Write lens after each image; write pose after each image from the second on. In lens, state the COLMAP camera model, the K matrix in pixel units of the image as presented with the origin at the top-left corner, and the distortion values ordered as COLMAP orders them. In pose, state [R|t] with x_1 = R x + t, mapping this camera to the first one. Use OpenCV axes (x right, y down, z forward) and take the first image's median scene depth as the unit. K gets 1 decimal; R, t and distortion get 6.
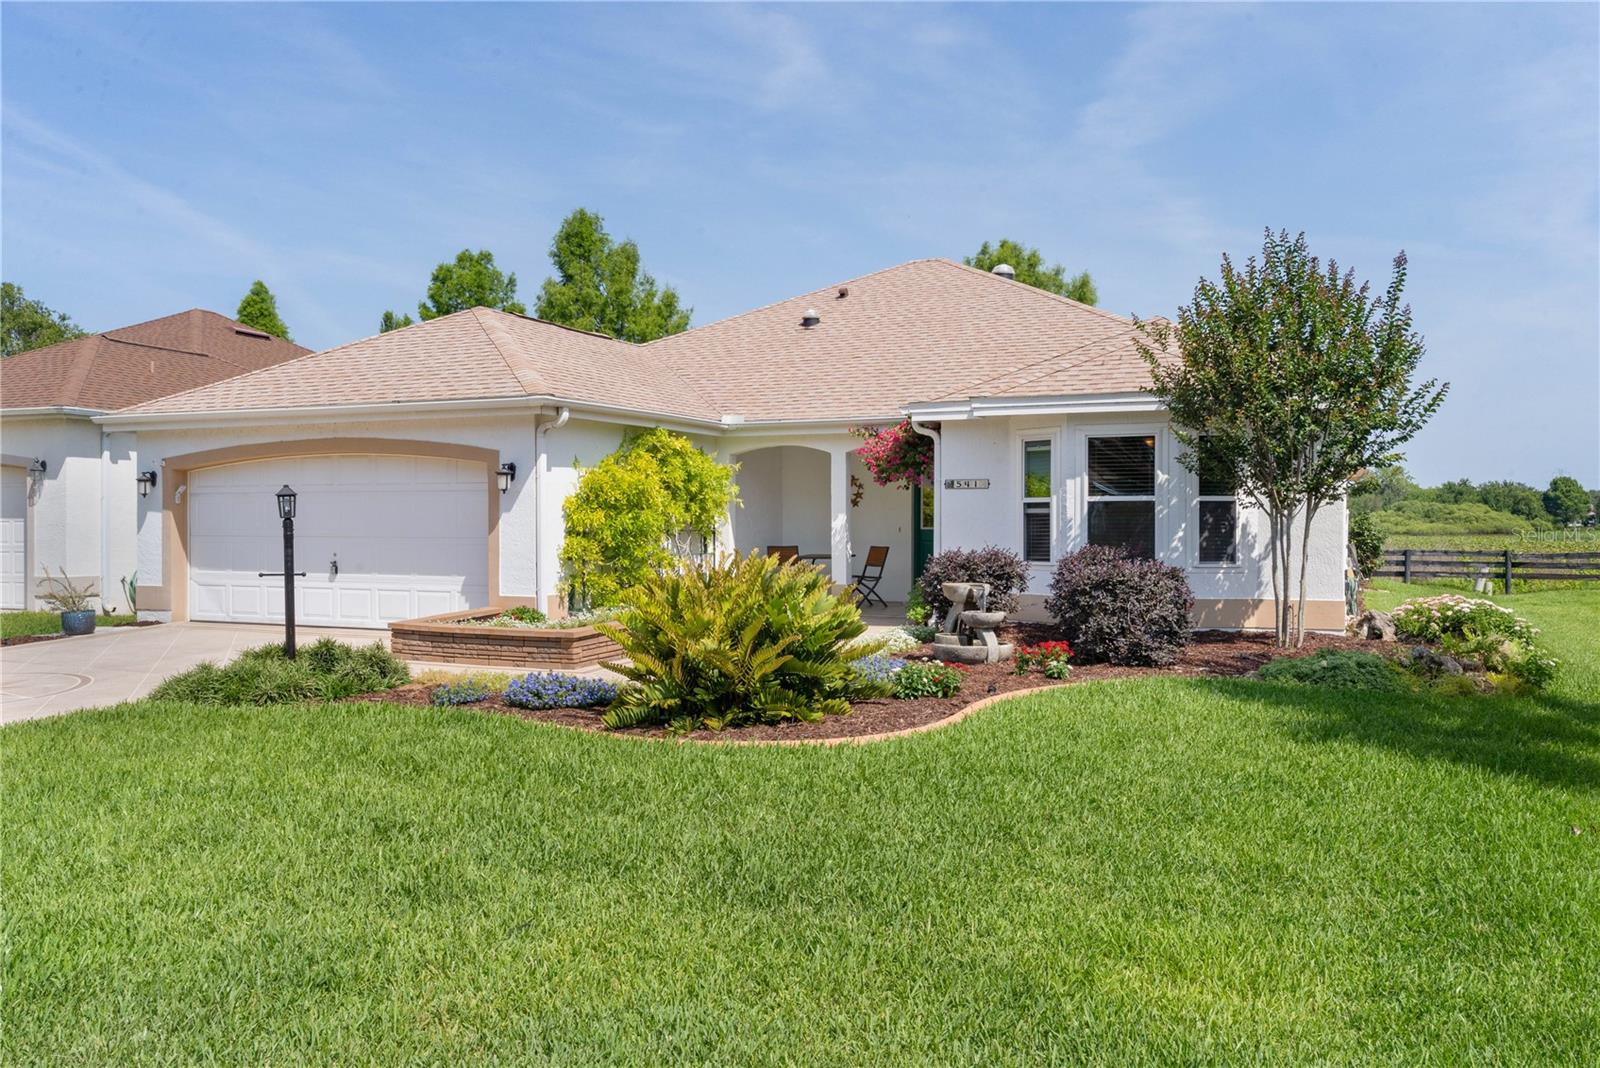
lens RADIAL K [[1258.9, 0, 790.3], [0, 1258.9, 530.0], [0, 0, 1]] dist [-0.003404, 0.007374]
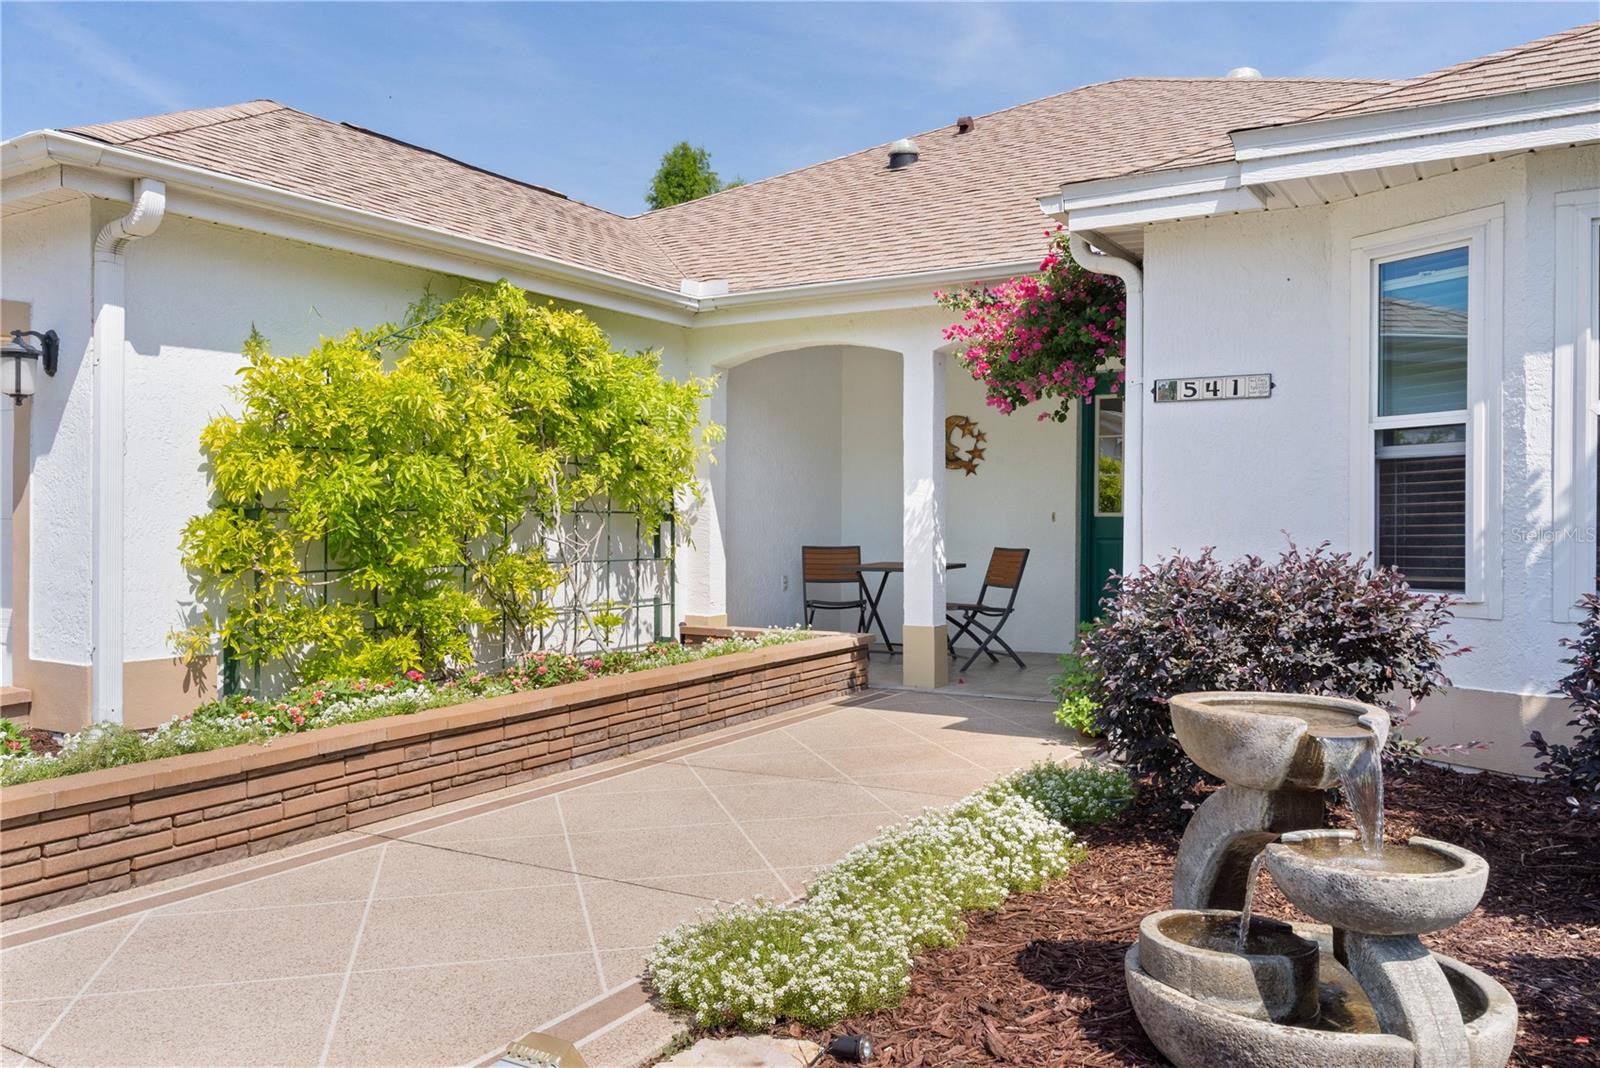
lens RADIAL K [[1258.9, 0, 790.3], [0, 1258.9, 530.0], [0, 0, 1]] dist [-0.003404, 0.007374]
pose [[0.990440, 0.005695, -0.137826, 0.064934], [-0.006072, 0.999979, -0.002318, 0.009204], [0.137810, 0.003133, 0.990454, 0.595995]]
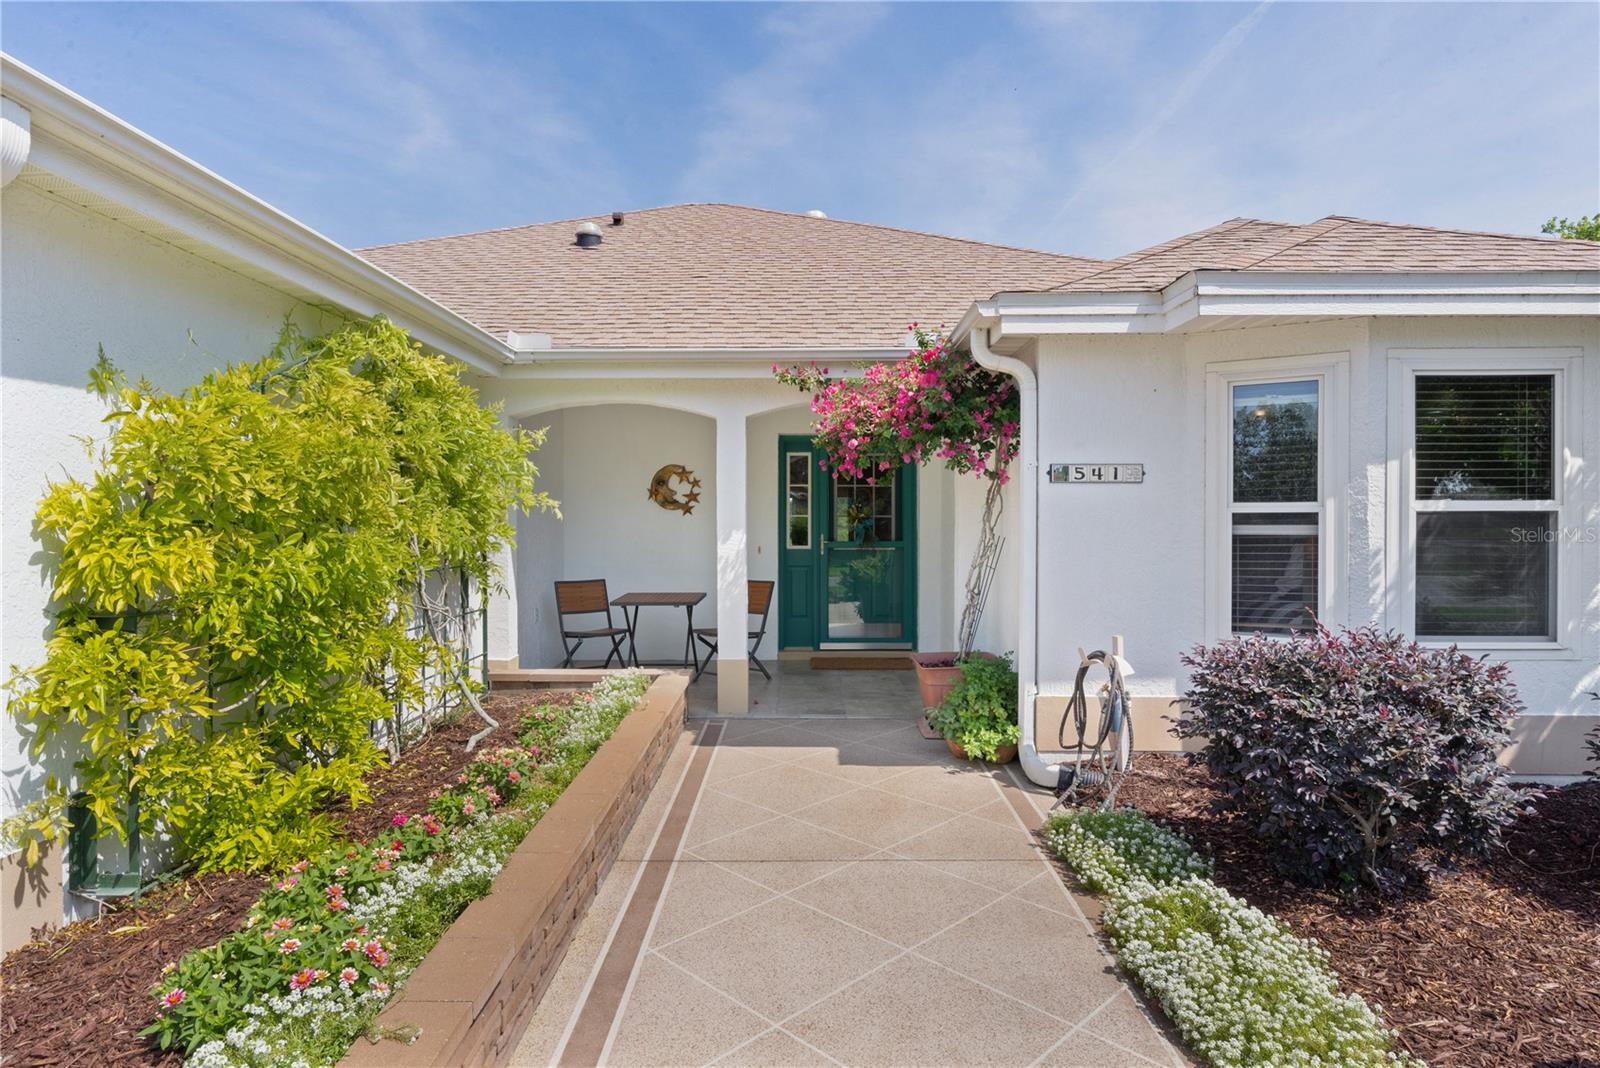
lens RADIAL K [[891.6, 0, 788.7], [0, 891.6, 529.5], [0, 0, 1]] dist [-0.003656, -0.000833]
pose [[0.922219, -0.004304, 0.386644, -0.100993], [0.002510, 0.999984, 0.005145, -0.017107], [-0.386660, -0.003775, 0.922215, 0.732445]]
